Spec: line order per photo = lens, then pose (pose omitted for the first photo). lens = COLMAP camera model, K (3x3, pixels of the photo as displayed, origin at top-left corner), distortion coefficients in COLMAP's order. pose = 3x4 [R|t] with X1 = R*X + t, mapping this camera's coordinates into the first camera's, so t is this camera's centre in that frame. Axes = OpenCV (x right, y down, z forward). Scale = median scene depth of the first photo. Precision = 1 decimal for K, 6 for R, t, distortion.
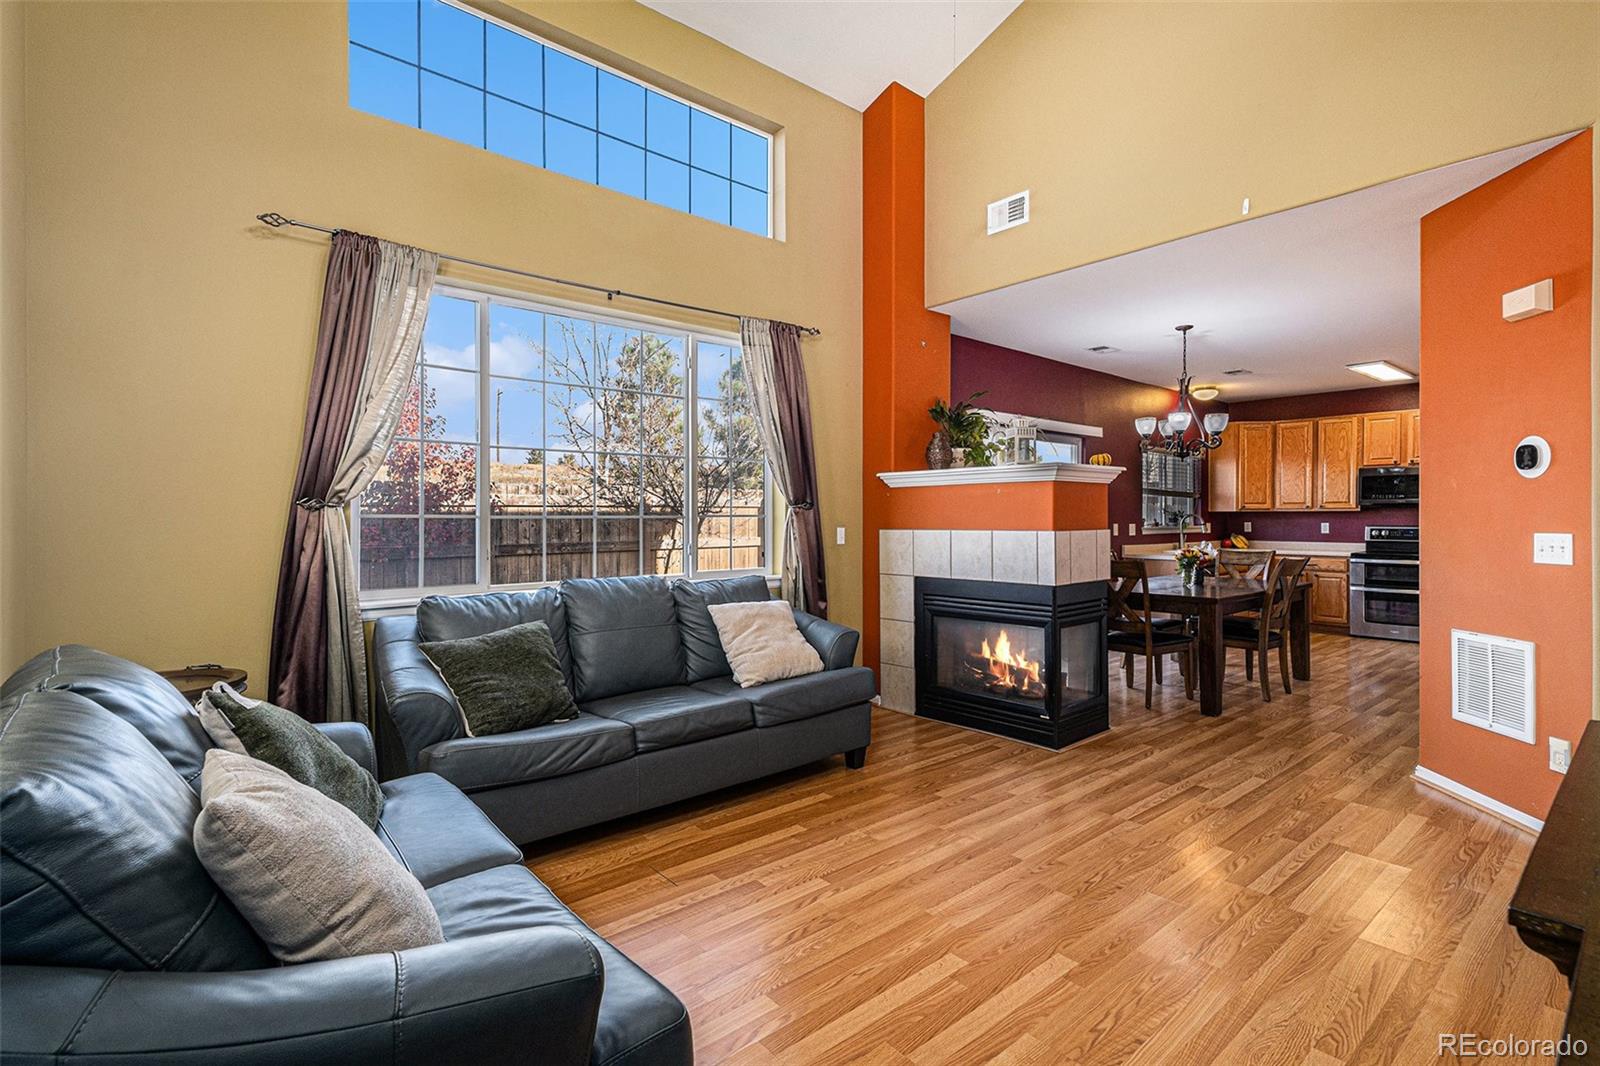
lens RADIAL K [[748.9, 0, 792.3], [0, 748.9, 528.5], [0, 0, 1]] dist [-0.001332, -0.001284]
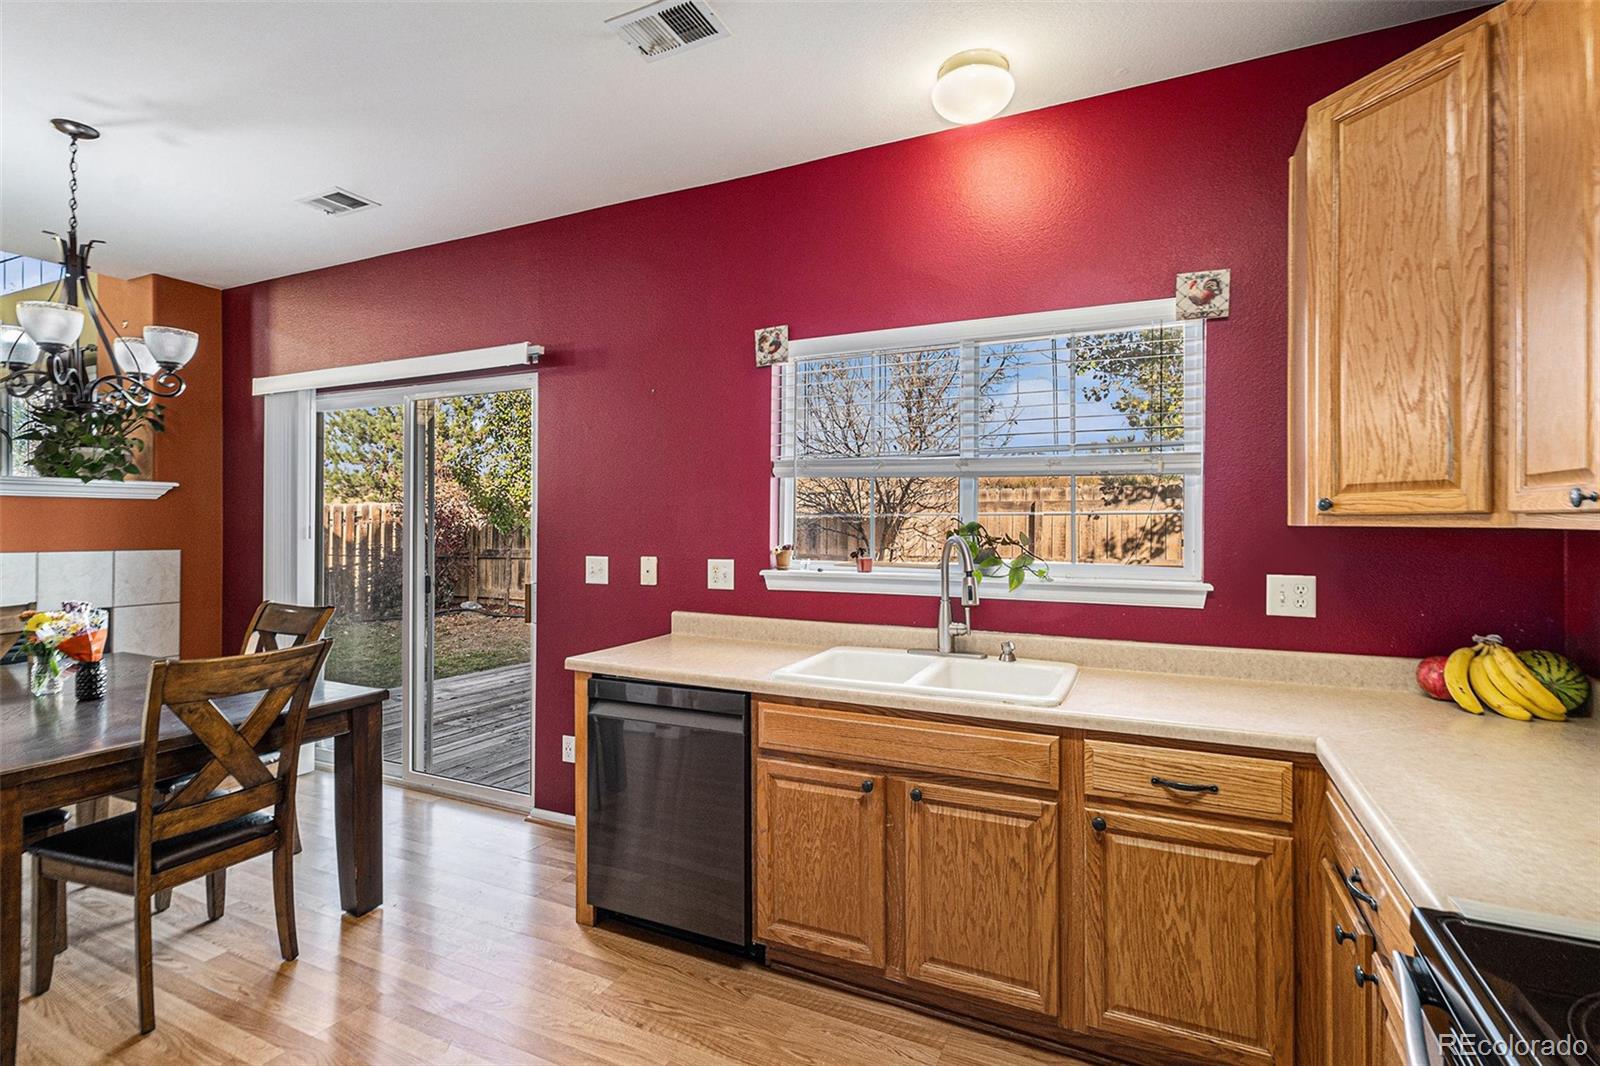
lens RADIAL K [[748.9, 0, 808.0], [0, 748.9, 534.6], [0, 0, 1]] dist [-0.001332, -0.001284]
pose [[0.420098, 0.016454, -0.907329, 0.761686], [-0.014702, 0.999828, 0.011325, -0.021841], [0.907360, 0.008582, 0.420268, 0.819151]]
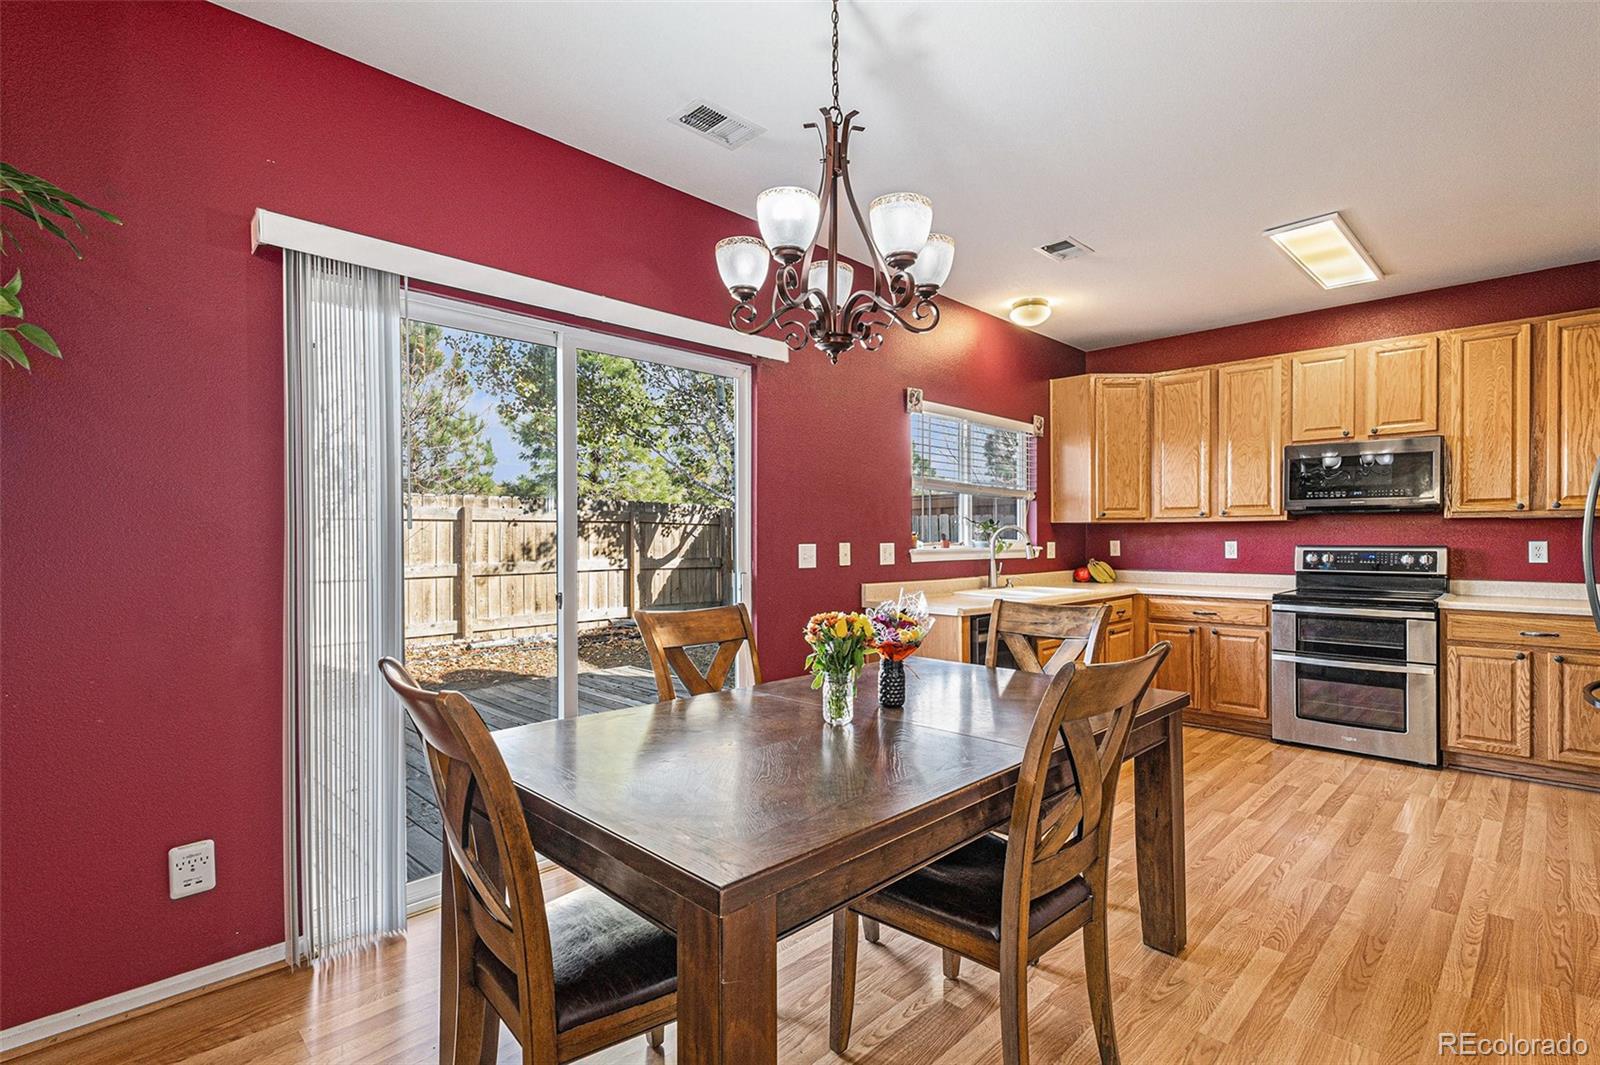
lens RADIAL K [[748.9, 0, 799.9], [0, 748.9, 545.0], [0, 0, 1]] dist [-0.001332, -0.001284]
pose [[0.996178, -0.001000, 0.087339, 0.321675], [0.001424, 0.999987, -0.004797, -0.002107], [-0.087333, 0.004903, 0.996167, 0.440849]]
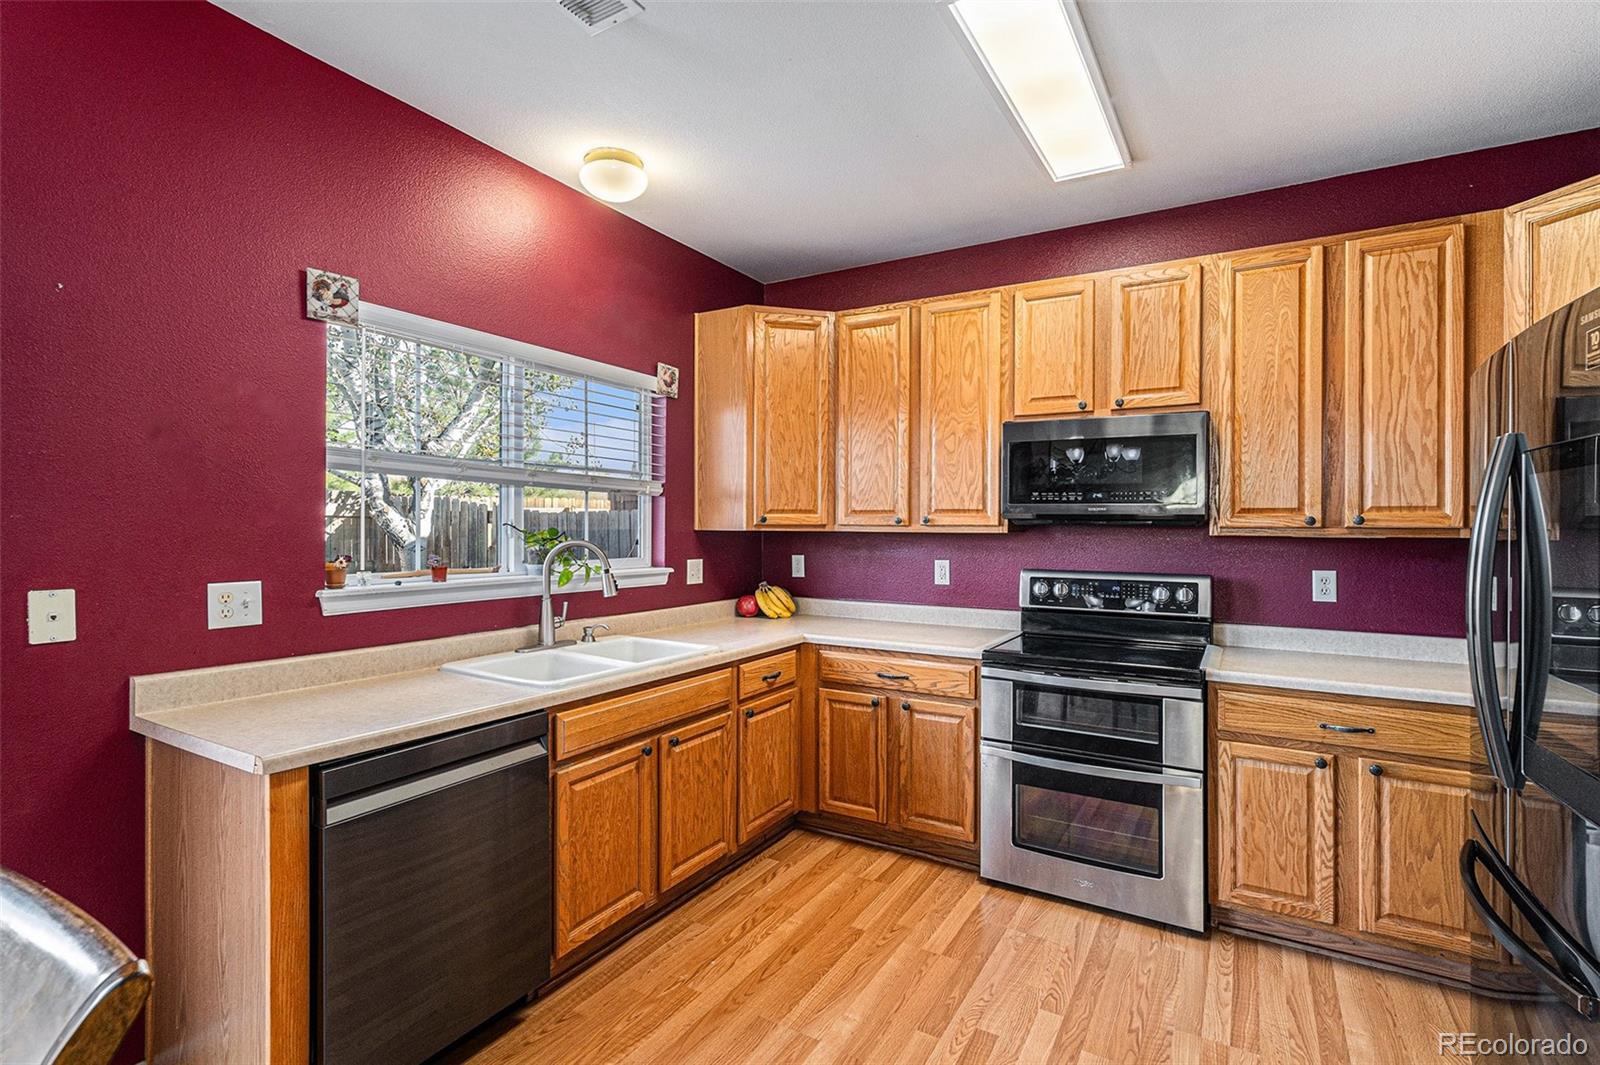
lens RADIAL K [[748.9, 0, 805.0], [0, 748.9, 523.7], [0, 0, 1]] dist [-0.001332, -0.001284]
pose [[0.942883, 0.009595, 0.332985, 0.513999], [-0.003782, 0.999829, -0.018101, -0.020504], [-0.333101, 0.015808, 0.942758, 0.647371]]
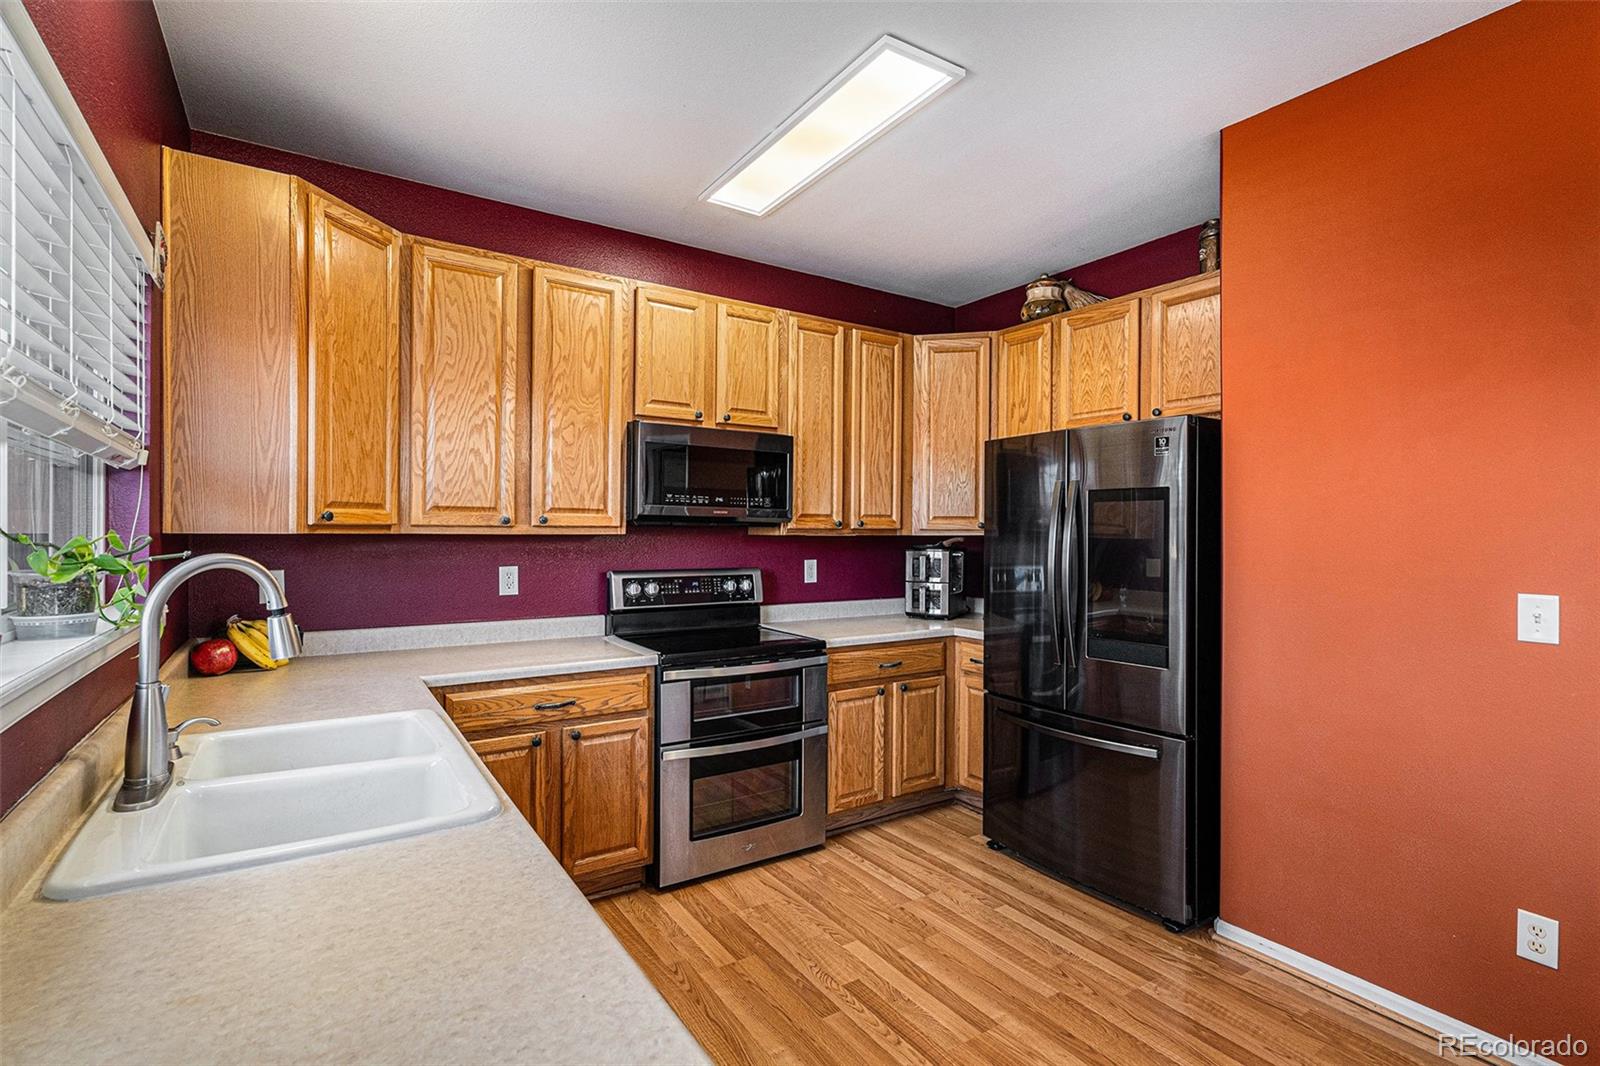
lens RADIAL K [[748.9, 0, 793.8], [0, 748.9, 534.9], [0, 0, 1]] dist [-0.001332, -0.001284]
pose [[0.120313, -0.001120, 0.992735, 0.382186], [0.009240, 0.999957, 0.000008, -0.022025], [-0.992693, 0.009172, 0.120318, 0.844524]]
